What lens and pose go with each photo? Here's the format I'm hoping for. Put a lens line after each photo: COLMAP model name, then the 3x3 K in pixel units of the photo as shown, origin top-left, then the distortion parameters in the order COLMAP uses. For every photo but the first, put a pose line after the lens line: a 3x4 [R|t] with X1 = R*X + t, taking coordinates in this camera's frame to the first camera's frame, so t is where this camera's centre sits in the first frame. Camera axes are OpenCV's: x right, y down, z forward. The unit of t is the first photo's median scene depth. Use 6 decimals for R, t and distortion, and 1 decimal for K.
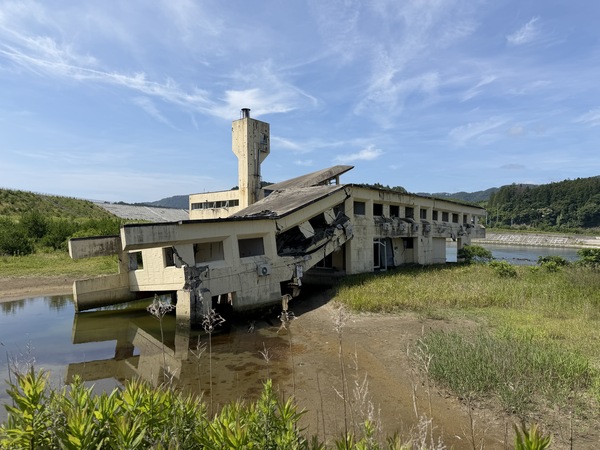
lens RADIAL K [[413.2, 0, 300.2], [0, 413.2, 222.5], [0, 0, 1]] dist [0.048062, -0.058248]
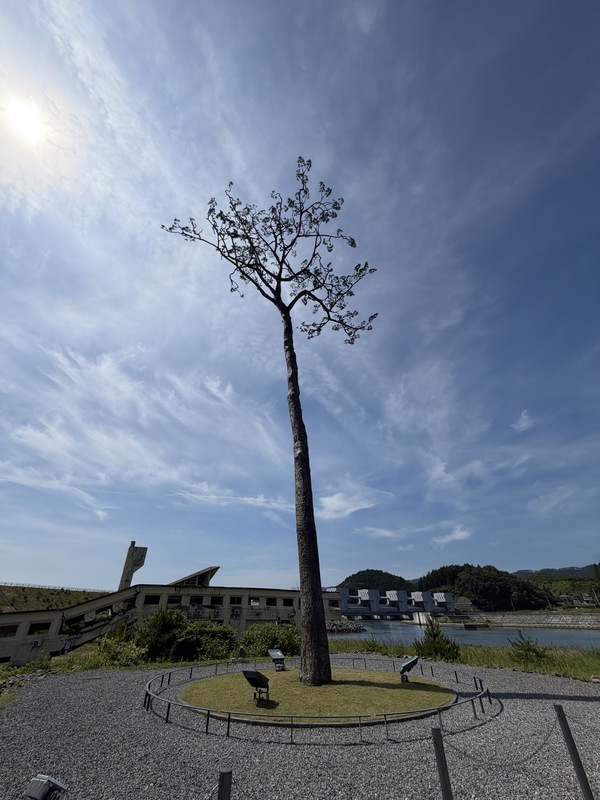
lens RADIAL K [[317.6, 0, 298.9], [0, 317.6, 396.5], [0, 0, 1]] dist [-0.001087, 0.000235]
pose [[0.943189, -0.219163, -0.249725, 1.141872], [0.039390, 0.820058, -0.570923, 0.044881], [0.329914, 0.528652, 0.782102, -0.233481]]
